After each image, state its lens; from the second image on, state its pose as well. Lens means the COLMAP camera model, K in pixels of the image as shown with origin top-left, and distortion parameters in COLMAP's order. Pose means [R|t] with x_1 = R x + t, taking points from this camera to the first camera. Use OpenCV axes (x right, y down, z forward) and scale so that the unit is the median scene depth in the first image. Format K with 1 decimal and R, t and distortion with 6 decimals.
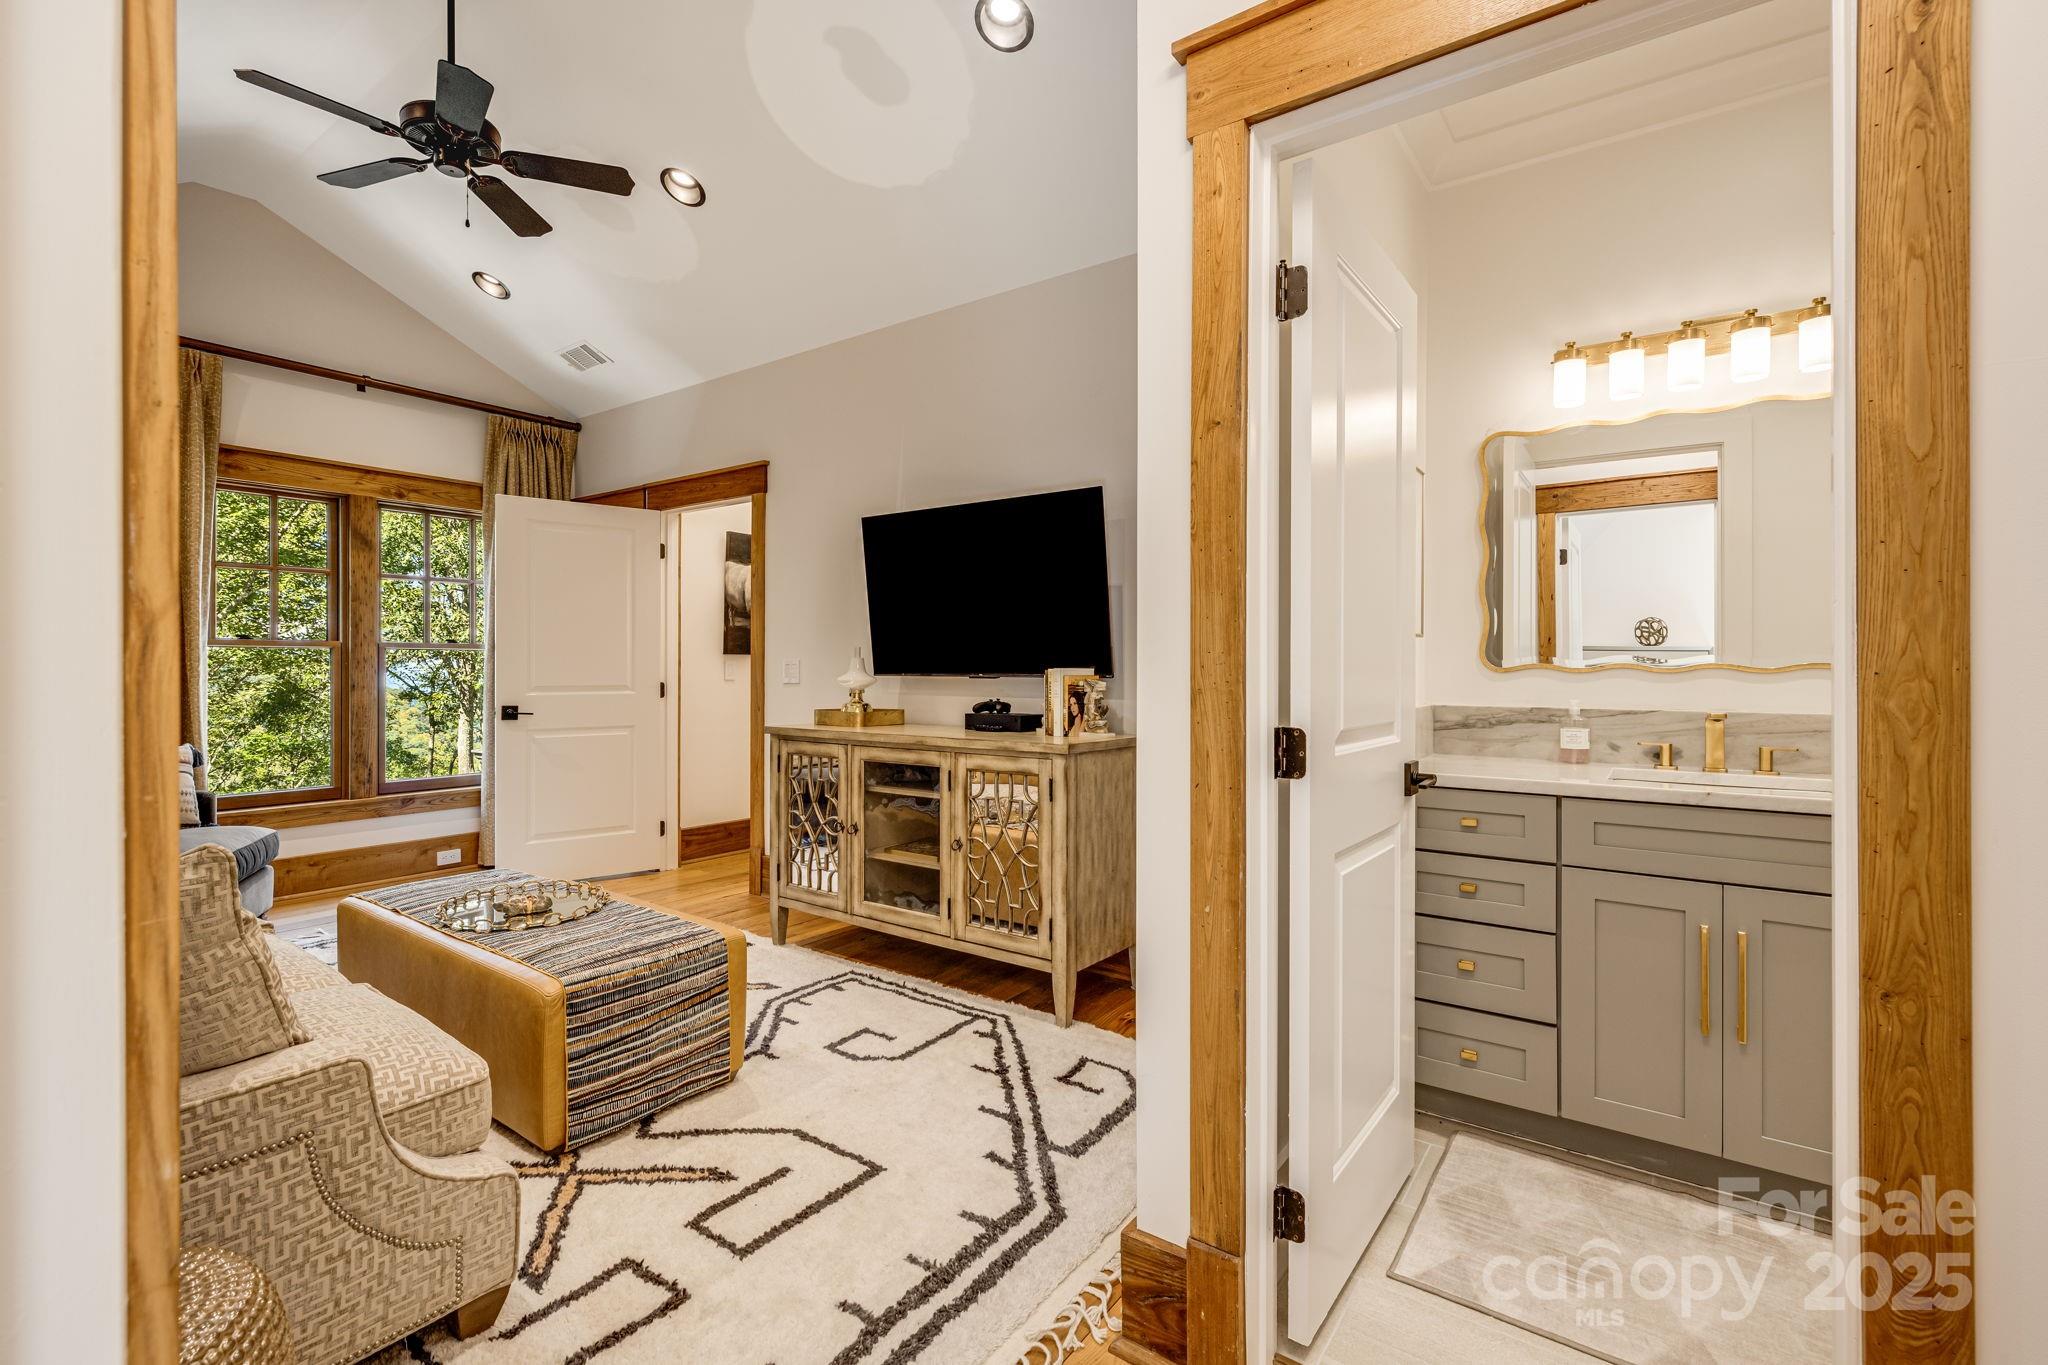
lens RADIAL K [[911.4, 0, 1016.7], [0, 911.4, 670.3], [0, 0, 1]] dist [0.001461, 0.000628]
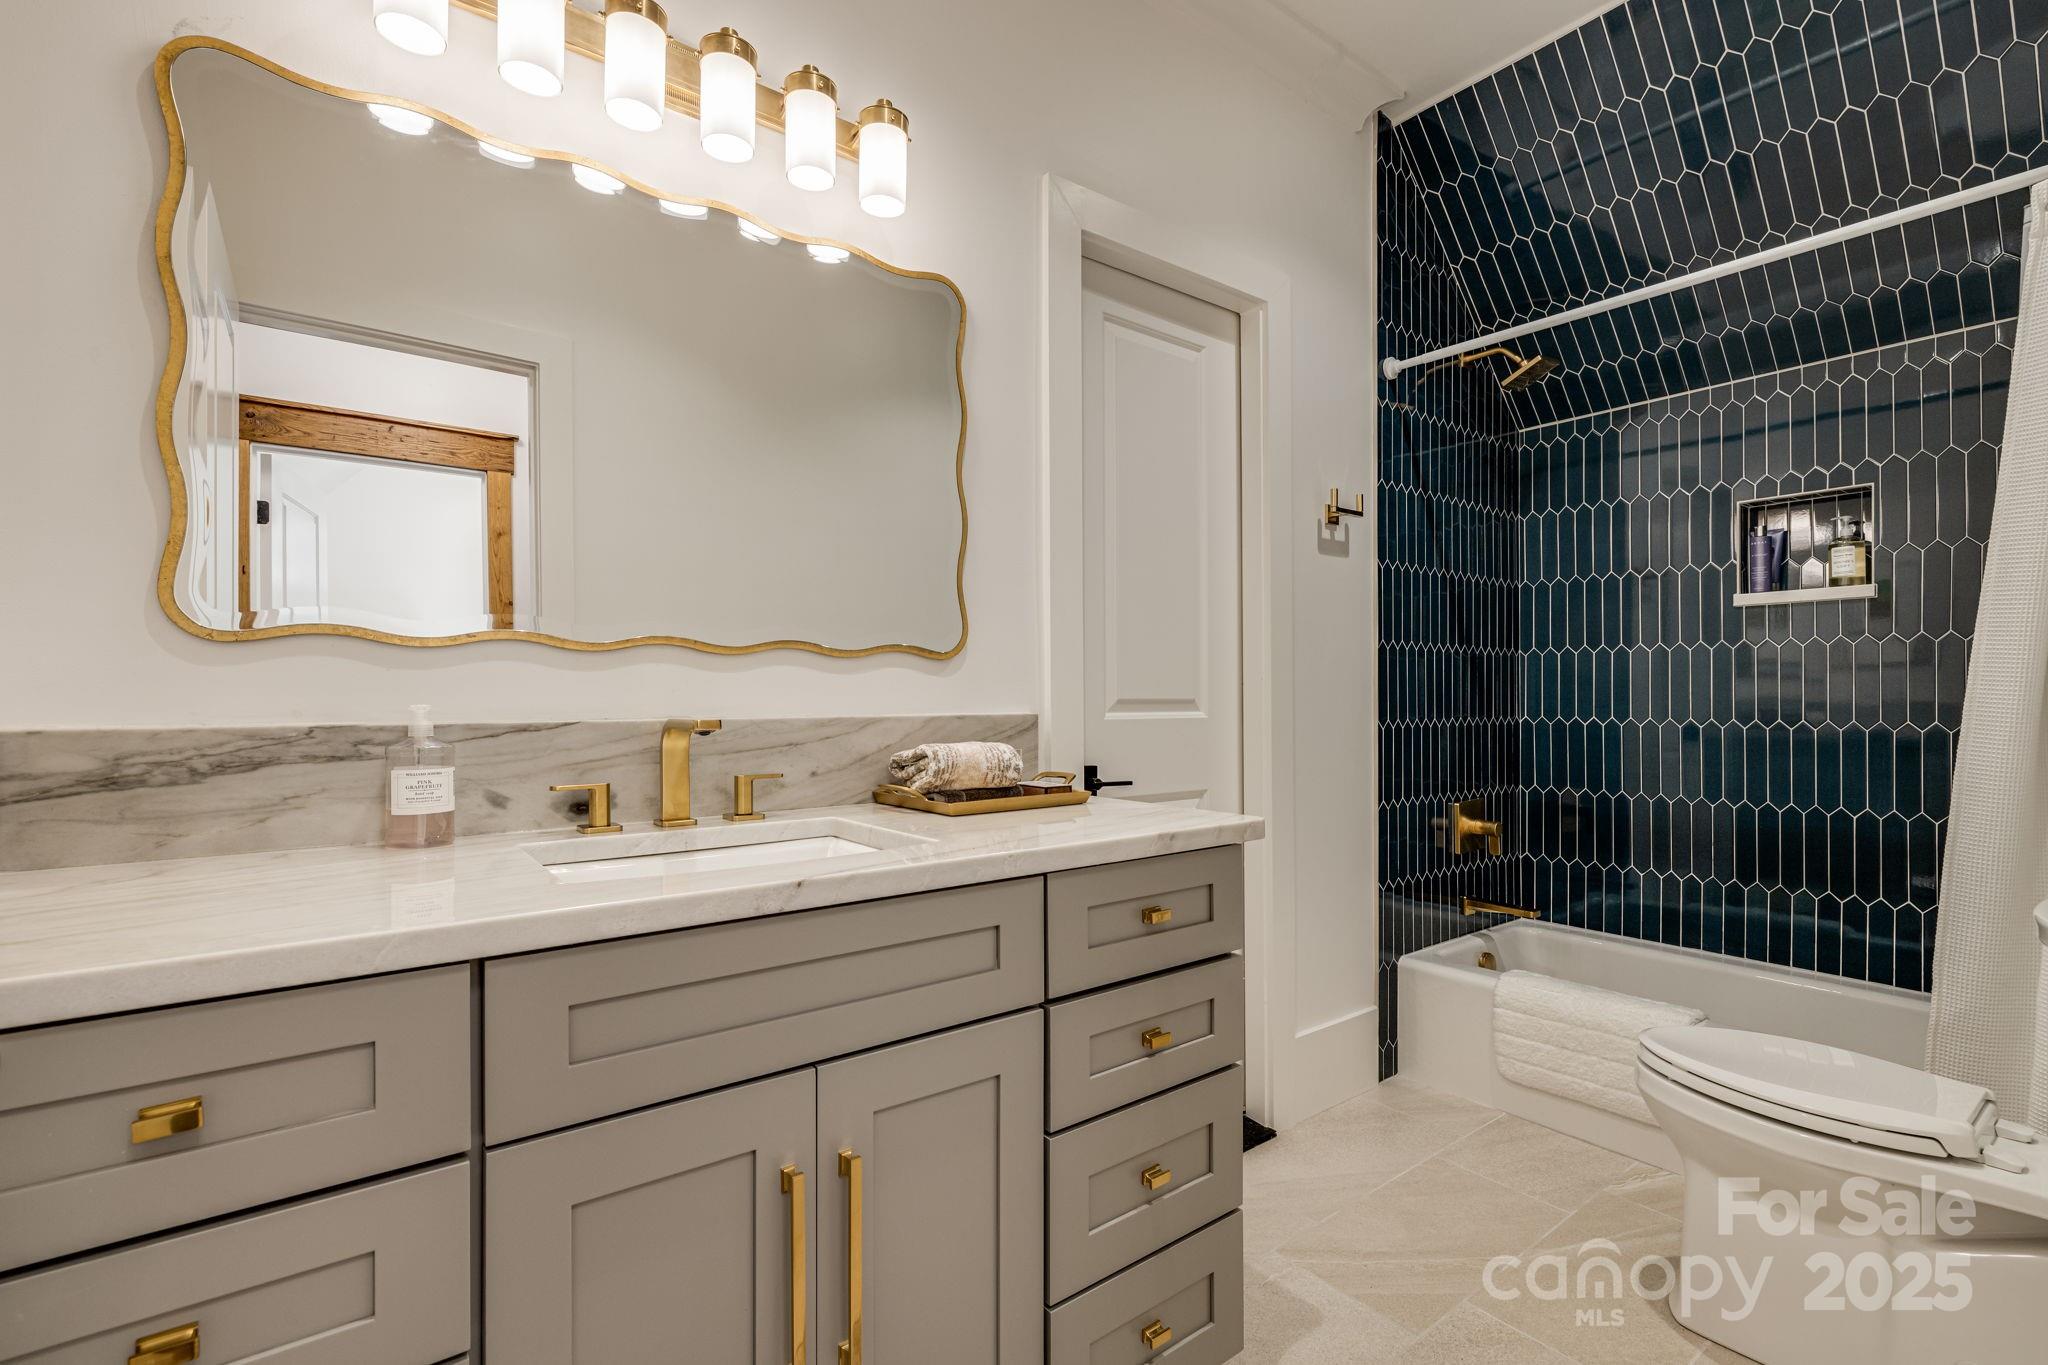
lens RADIAL K [[911.4, 0, 1030.8], [0, 911.4, 693.5], [0, 0, 1]] dist [0.001461, 0.000628]
pose [[0.287261, 0.007284, 0.957825, 0.151223], [0.008495, 0.999912, -0.010152, 0.019407], [-0.957815, 0.011053, 0.287174, 0.330909]]
